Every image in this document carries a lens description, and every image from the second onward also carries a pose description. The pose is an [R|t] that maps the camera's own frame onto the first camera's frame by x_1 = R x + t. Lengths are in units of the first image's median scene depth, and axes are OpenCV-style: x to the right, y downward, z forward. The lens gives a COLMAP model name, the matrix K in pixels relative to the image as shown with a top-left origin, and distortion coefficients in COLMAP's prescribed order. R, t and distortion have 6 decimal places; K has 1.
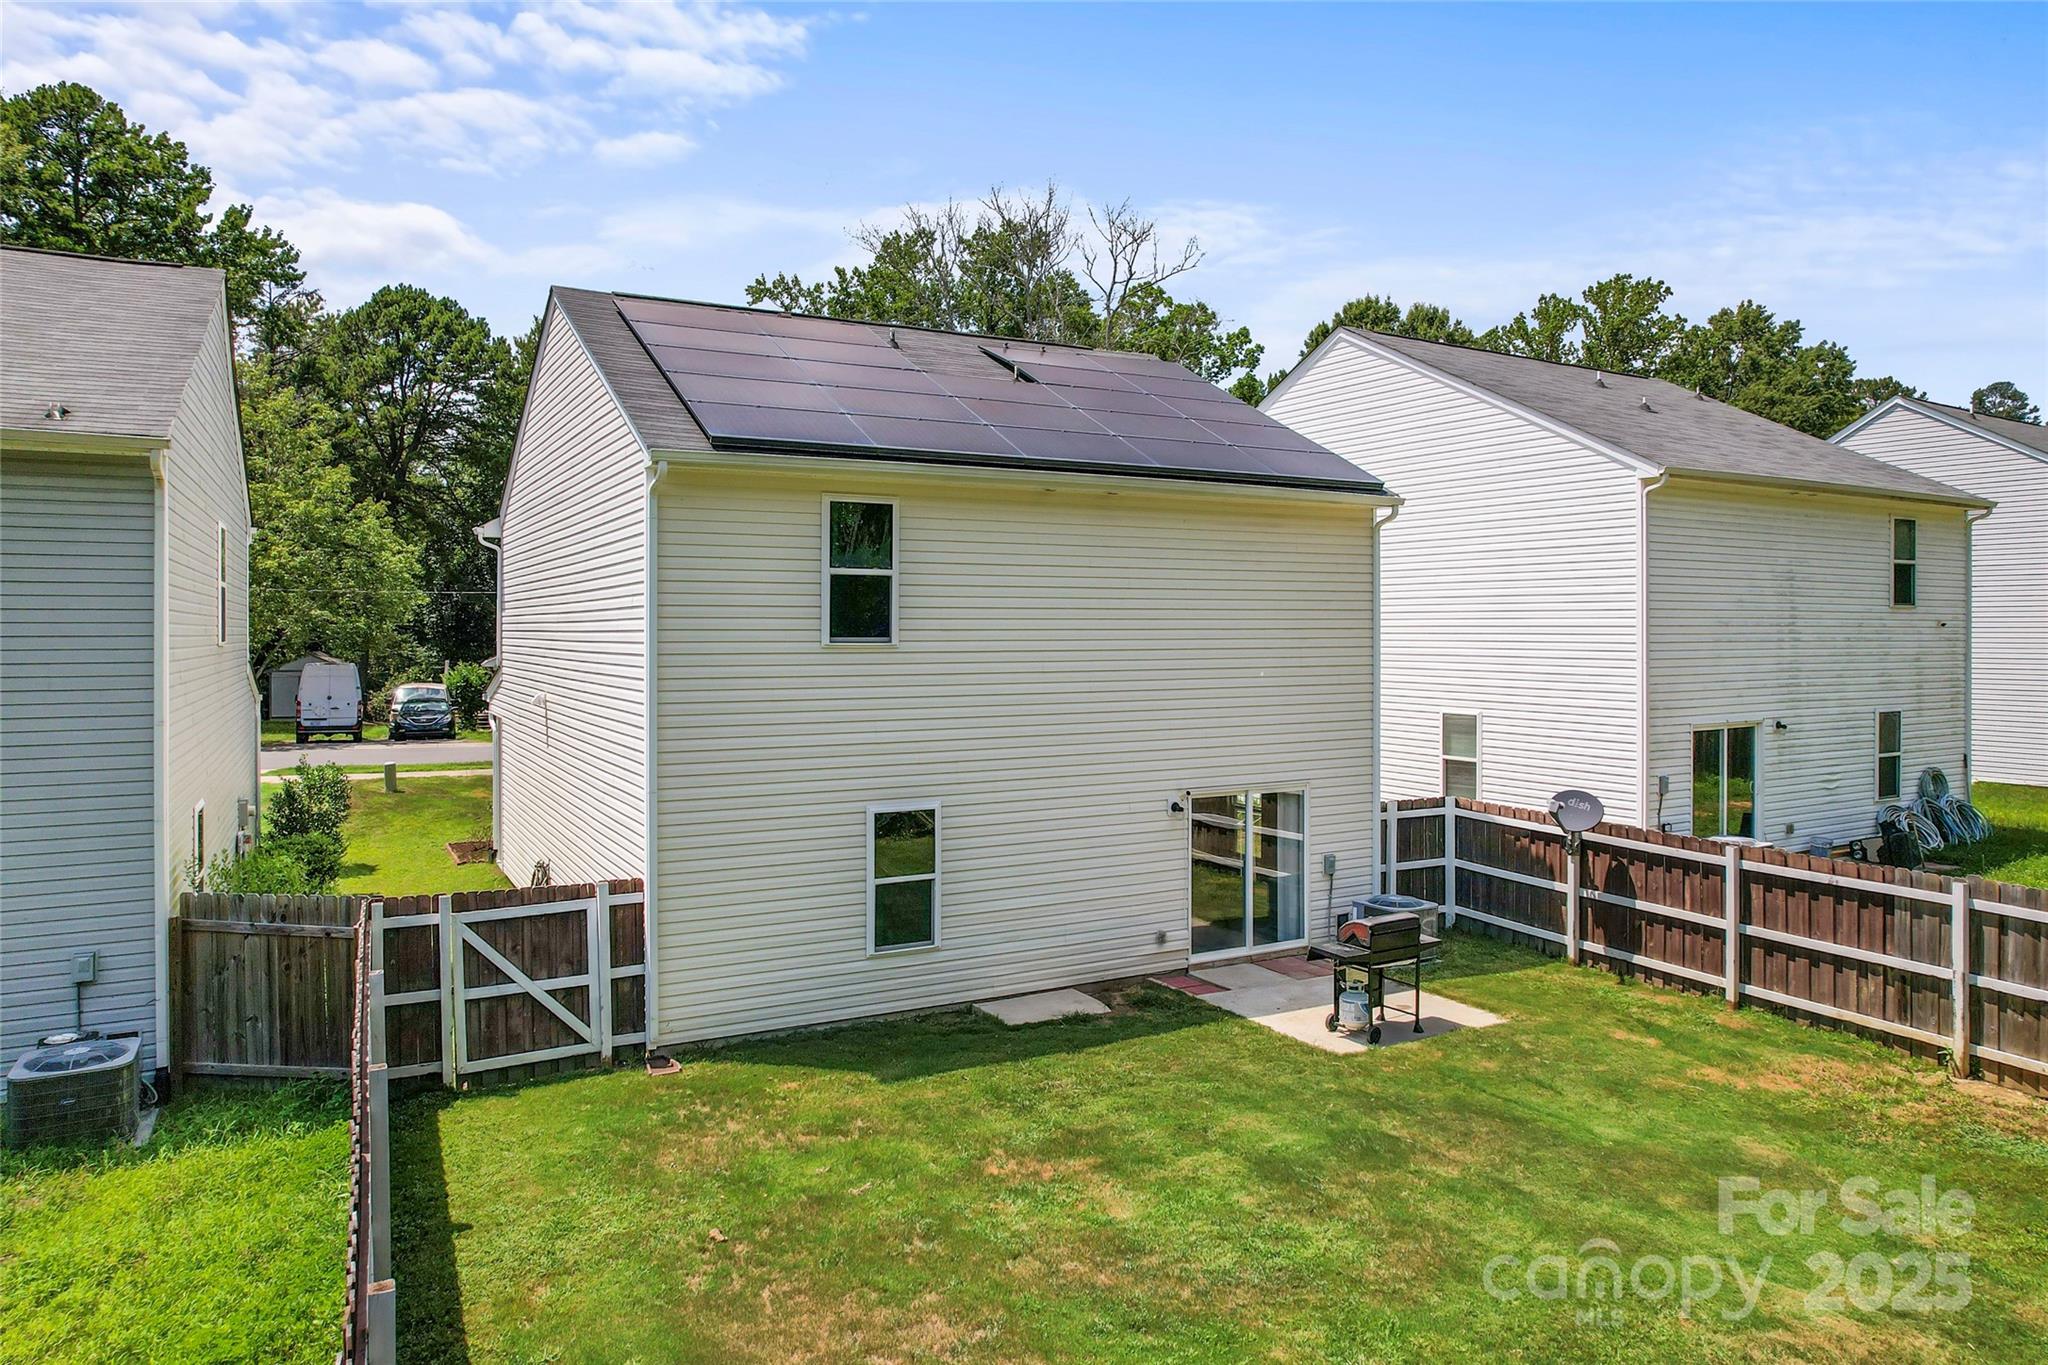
lens RADIAL K [[1313.8, 0, 1029.4], [0, 1313.8, 687.1], [0, 0, 1]] dist [-0.087531, 0.081955]
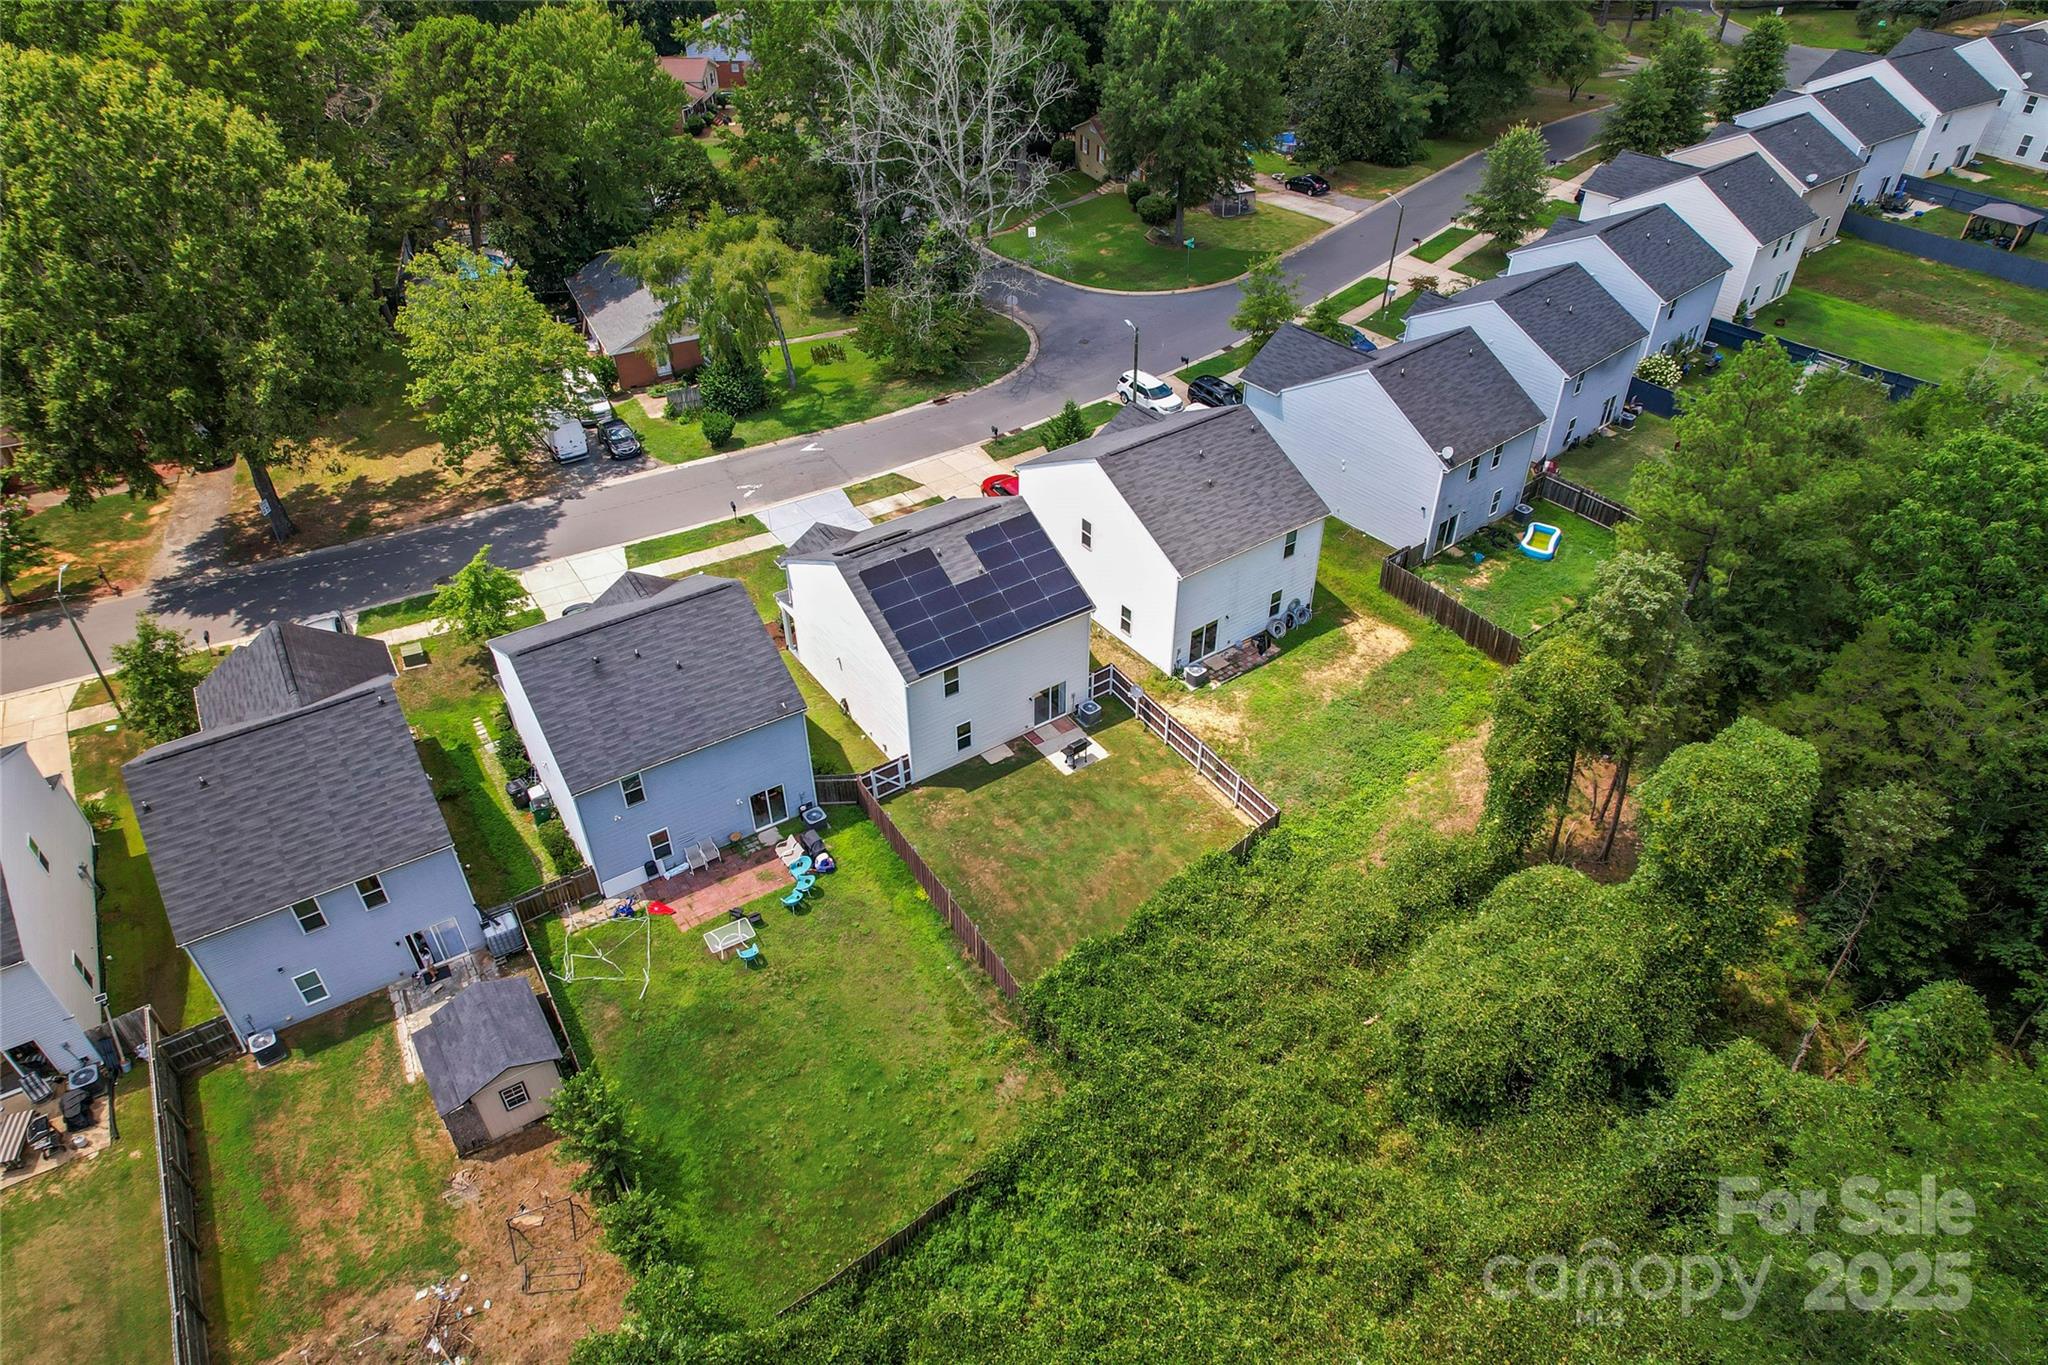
lens RADIAL K [[1313.8, 0, 1029.4], [0, 1313.8, 687.1], [0, 0, 1]] dist [-0.087531, 0.081955]
pose [[0.995147, -0.062509, 0.075993, -0.198070], [0.007157, 0.816230, 0.577682, -2.401967], [-0.098138, -0.574335, 0.812717, -2.326771]]
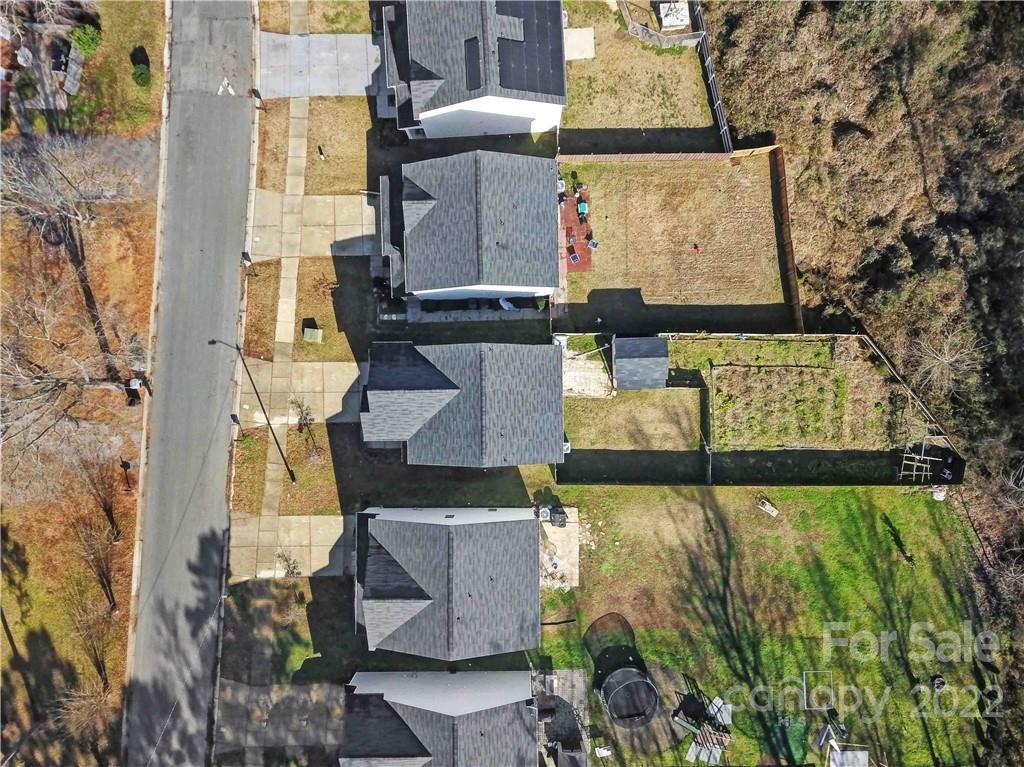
lens RADIAL K [[772.8, 0, 507.5], [0, 772.8, 398.0], [0, 0, 1]] dist [0.010637, -0.003899]
pose [[0.434414, -0.900659, -0.009876, -1.799103], [0.055519, 0.015831, 0.998332, -4.376250], [-0.899000, -0.434238, 0.056881, 0.229940]]
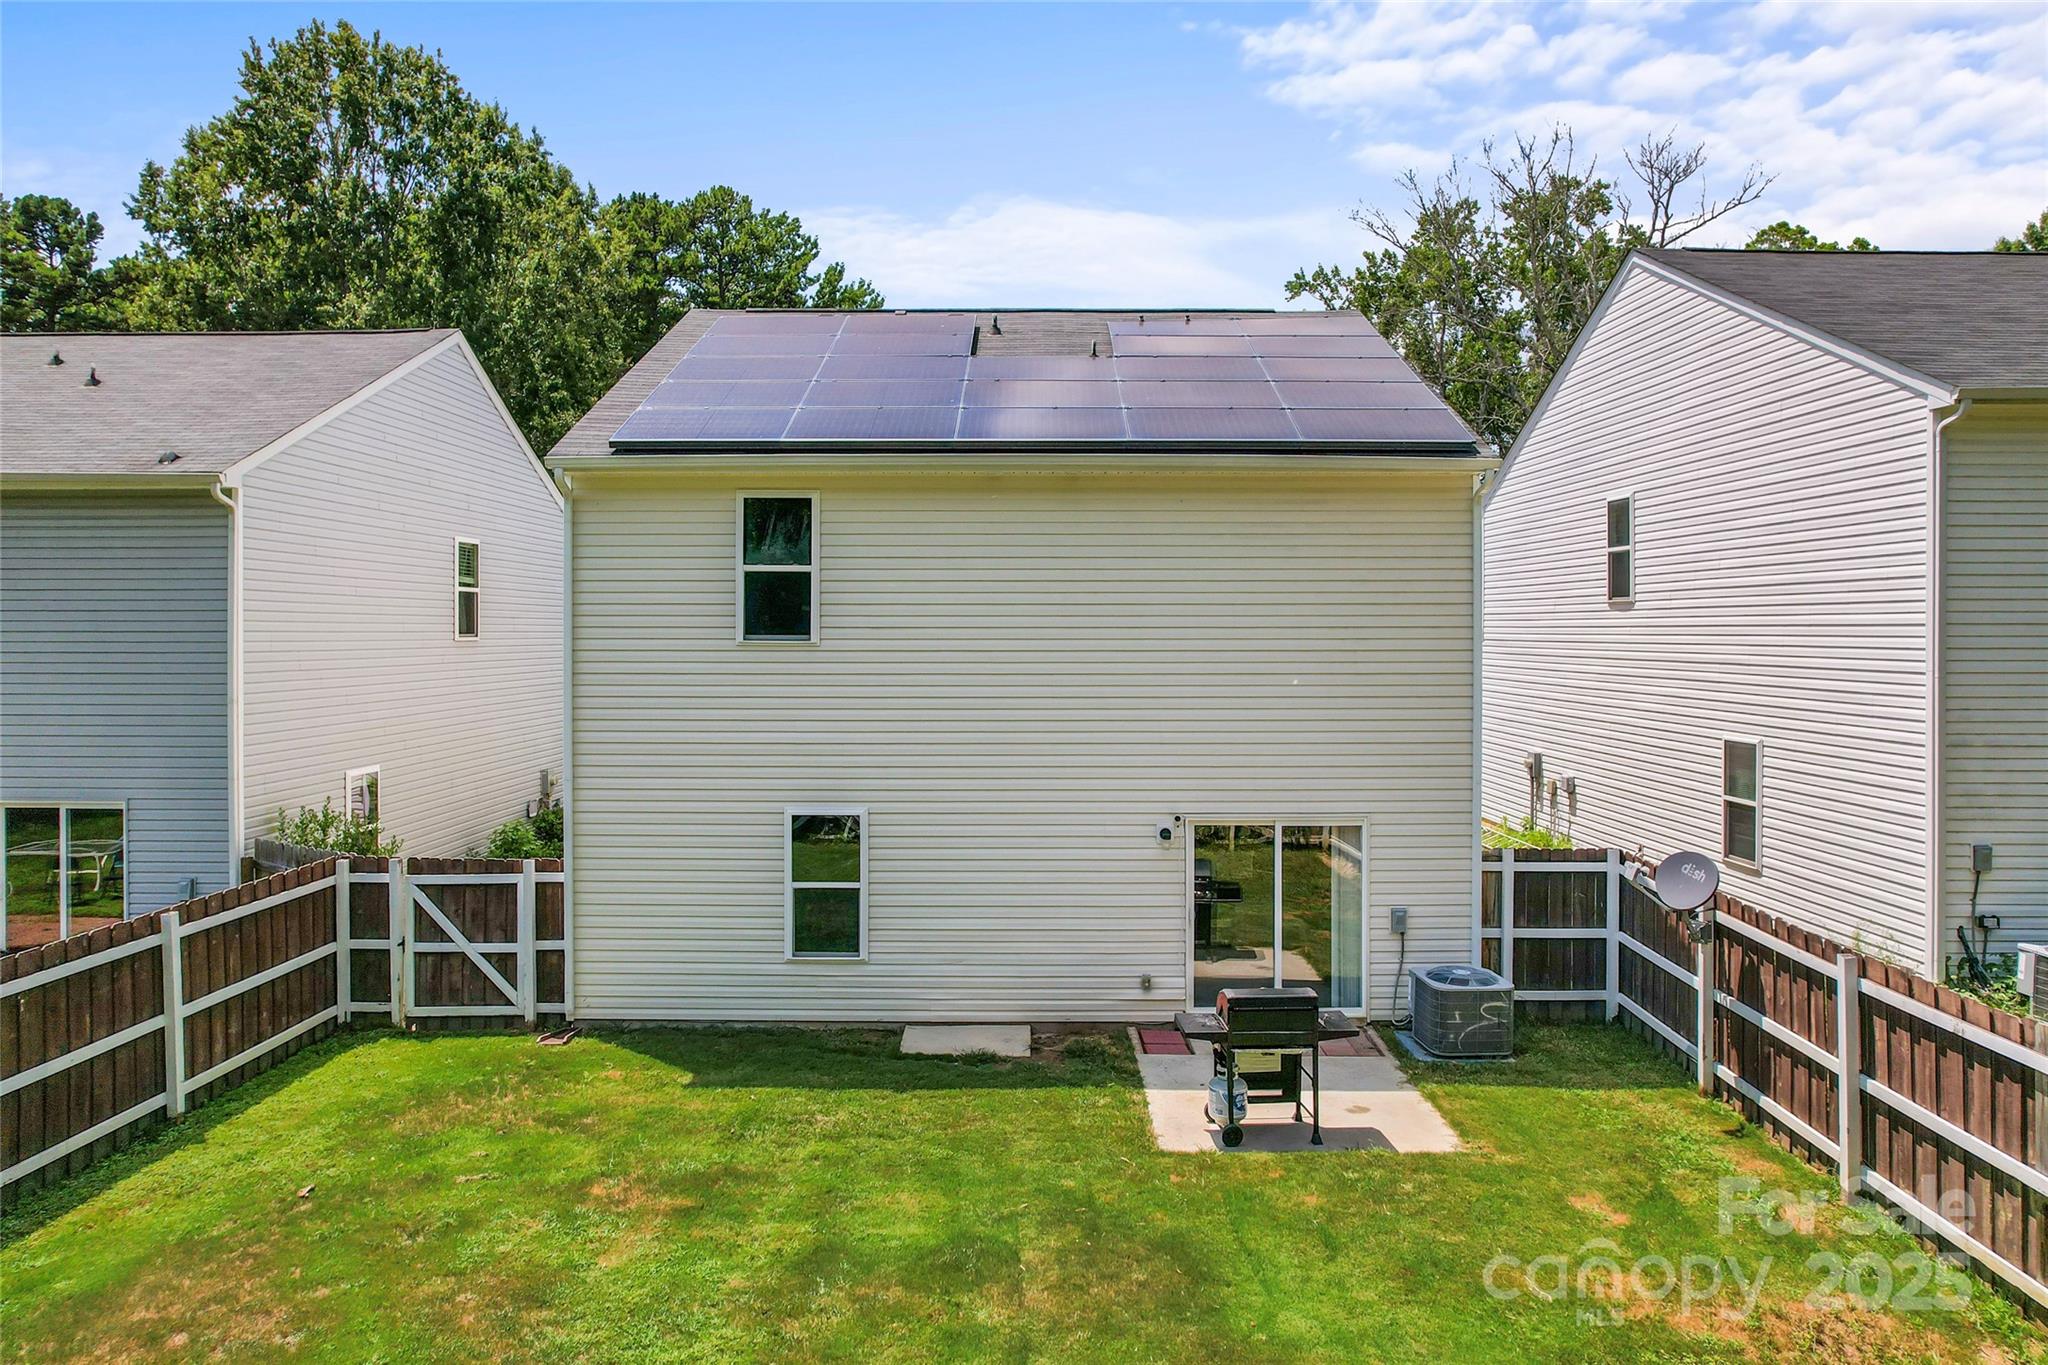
lens RADIAL K [[1319.0, 0, 1028.8], [0, 1319.0, 684.4], [0, 0, 1]] dist [-0.089870, 0.079804]
pose [[0.876888, 0.021361, -0.480219, 0.503981], [-0.022976, 0.999733, 0.002515, -0.007554], [0.480144, 0.008829, 0.877145, 0.223335]]
